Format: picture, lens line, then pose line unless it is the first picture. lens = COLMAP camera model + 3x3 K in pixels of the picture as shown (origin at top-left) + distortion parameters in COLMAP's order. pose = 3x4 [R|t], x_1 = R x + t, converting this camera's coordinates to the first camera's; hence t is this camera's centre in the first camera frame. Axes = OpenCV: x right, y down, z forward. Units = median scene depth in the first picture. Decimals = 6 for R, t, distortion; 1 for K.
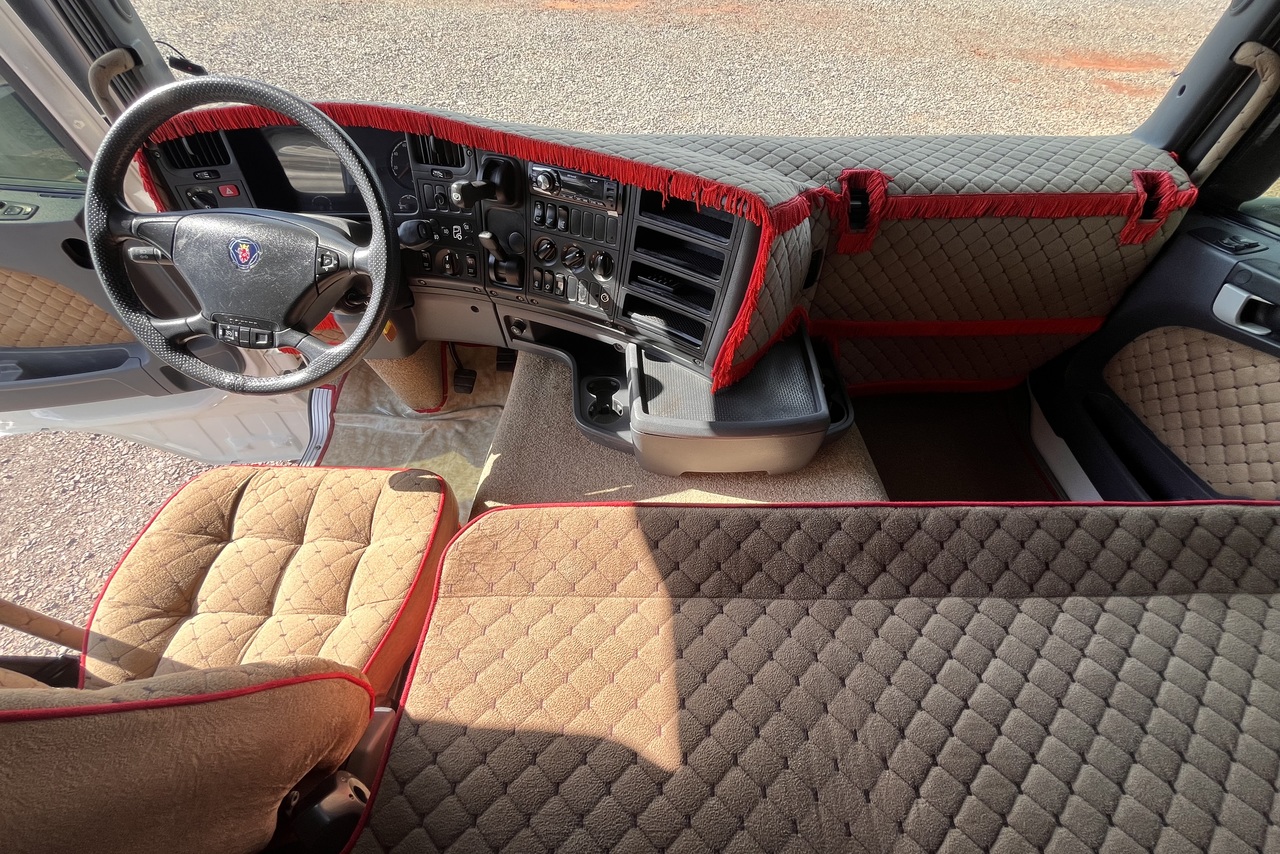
lens RADIAL K [[511.0, 0, 636.7], [0, 511.0, 425.6], [0, 0, 1]] dist [0.000314, 0.000276]
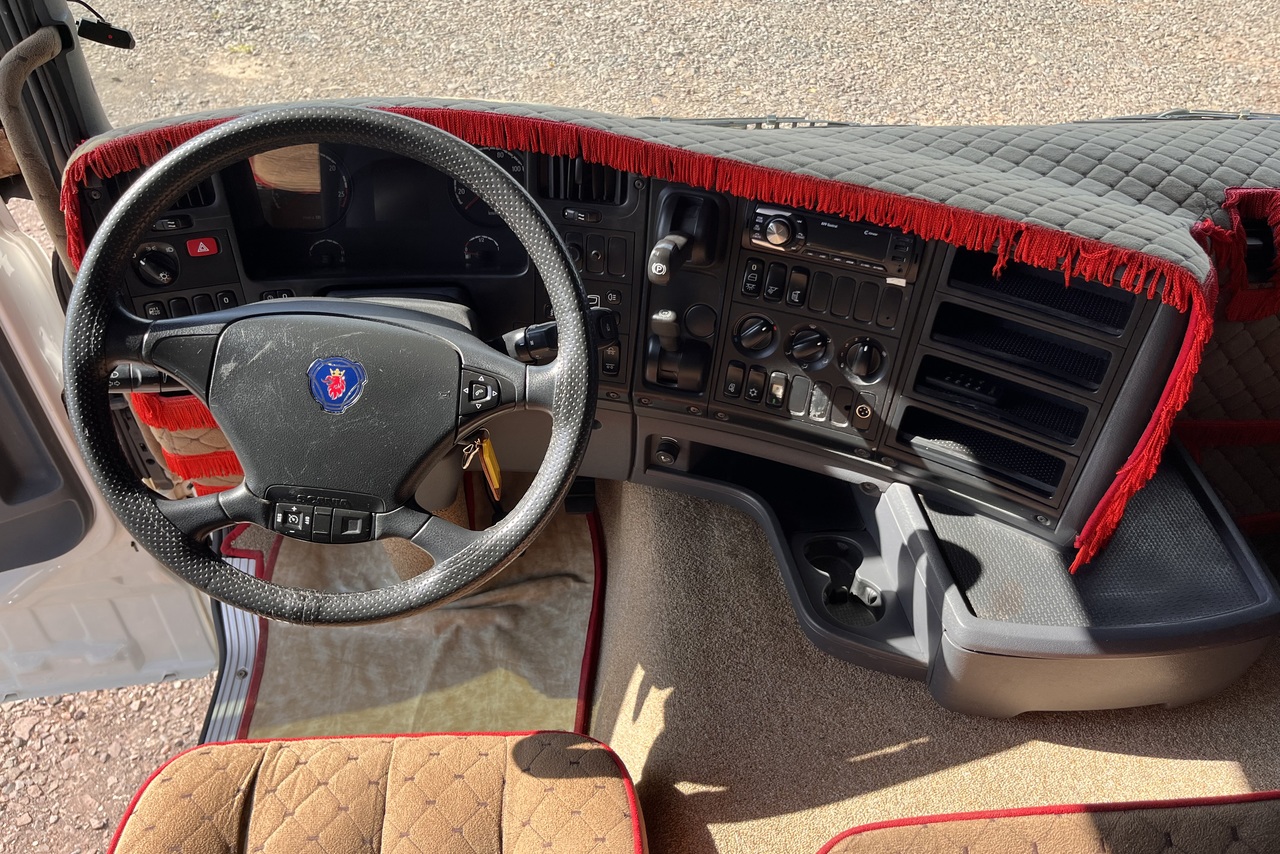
lens RADIAL K [[965.2, 0, 646.9], [0, 965.2, 421.6], [0, 0, 1]] dist [0.041064, -0.042602]
pose [[0.997604, -0.033510, 0.060522, -0.381704], [0.040699, 0.991726, -0.121752, -0.114882], [-0.055942, 0.123924, 0.990714, -0.086297]]
